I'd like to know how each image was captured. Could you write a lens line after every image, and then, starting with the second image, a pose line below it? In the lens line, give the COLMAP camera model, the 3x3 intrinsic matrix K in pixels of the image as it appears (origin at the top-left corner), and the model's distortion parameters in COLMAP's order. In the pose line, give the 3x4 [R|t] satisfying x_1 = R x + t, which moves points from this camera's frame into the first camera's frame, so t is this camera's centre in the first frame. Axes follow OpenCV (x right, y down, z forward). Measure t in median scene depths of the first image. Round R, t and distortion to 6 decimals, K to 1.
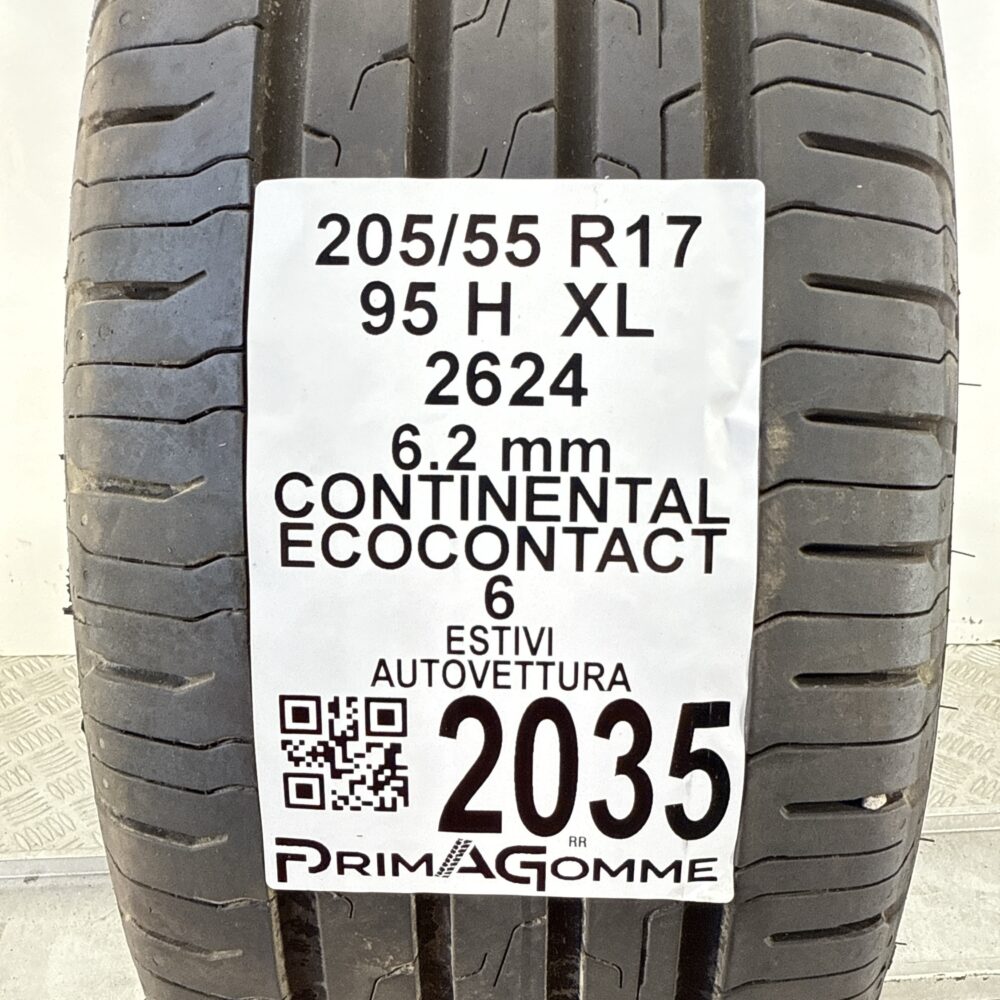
lens RADIAL K [[961.4, 0, 500.0], [0, 961.4, 500.0], [0, 0, 1]] dist [-0.003686, 0.001313]
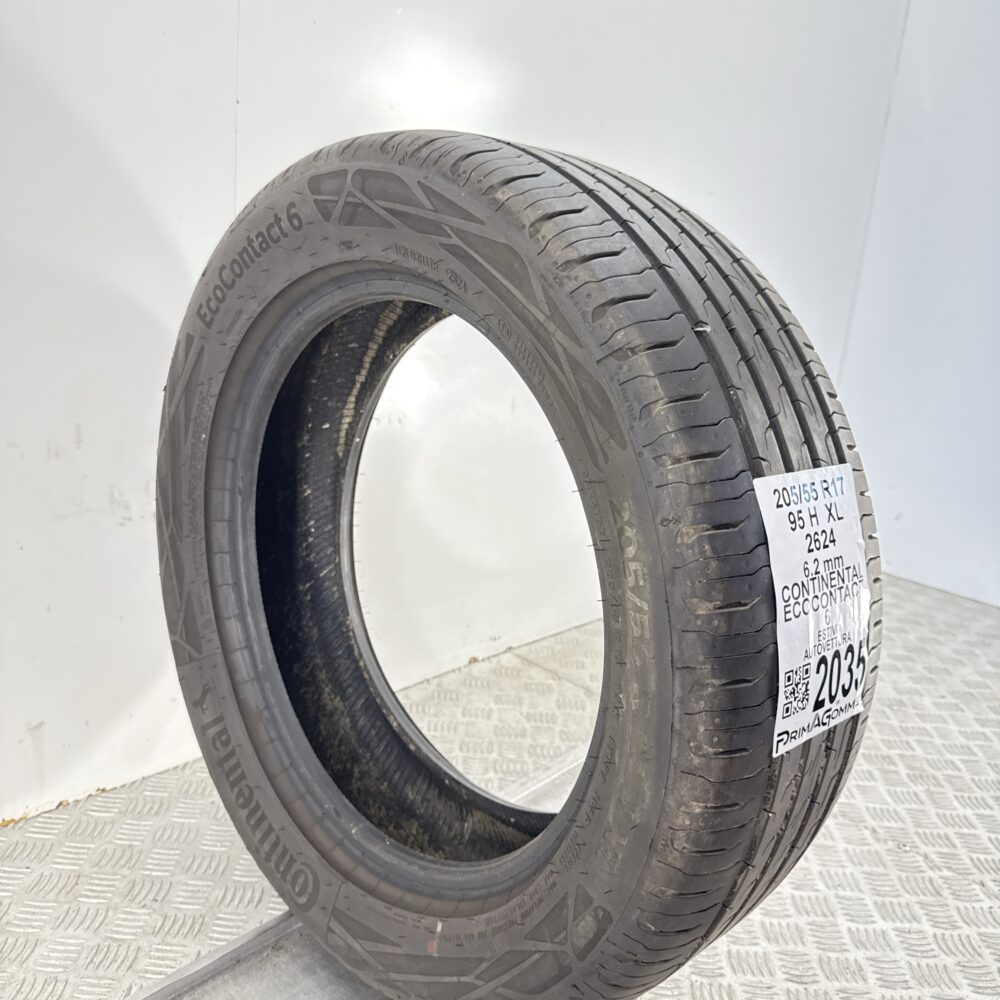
lens RADIAL K [[972.0, 0, 500.0], [0, 972.0, 500.0], [0, 0, 1]] dist [0.099808, -0.255279]
pose [[0.707577, -0.118381, 0.696650, -2.599036], [0.170377, 0.985363, -0.005608, -0.377906], [-0.685789, 0.122661, 0.717390, -0.431736]]
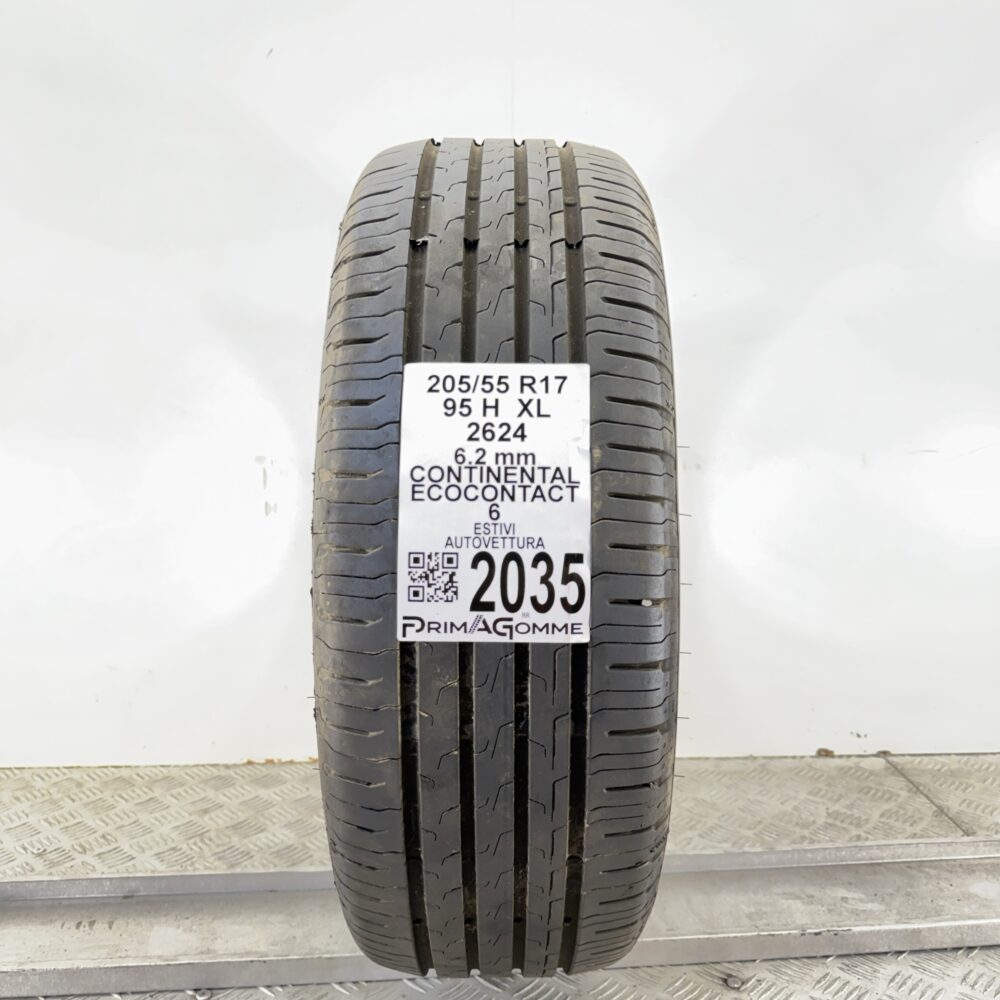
lens RADIAL K [[972.0, 0, 500.0], [0, 972.0, 500.0], [0, 0, 1]] dist [0.099808, -0.255279]
pose [[0.999740, 0.002458, 0.022673, -0.045369], [0.003199, 0.969227, -0.246148, 0.720215], [-0.022580, 0.246157, 0.968967, -1.582619]]
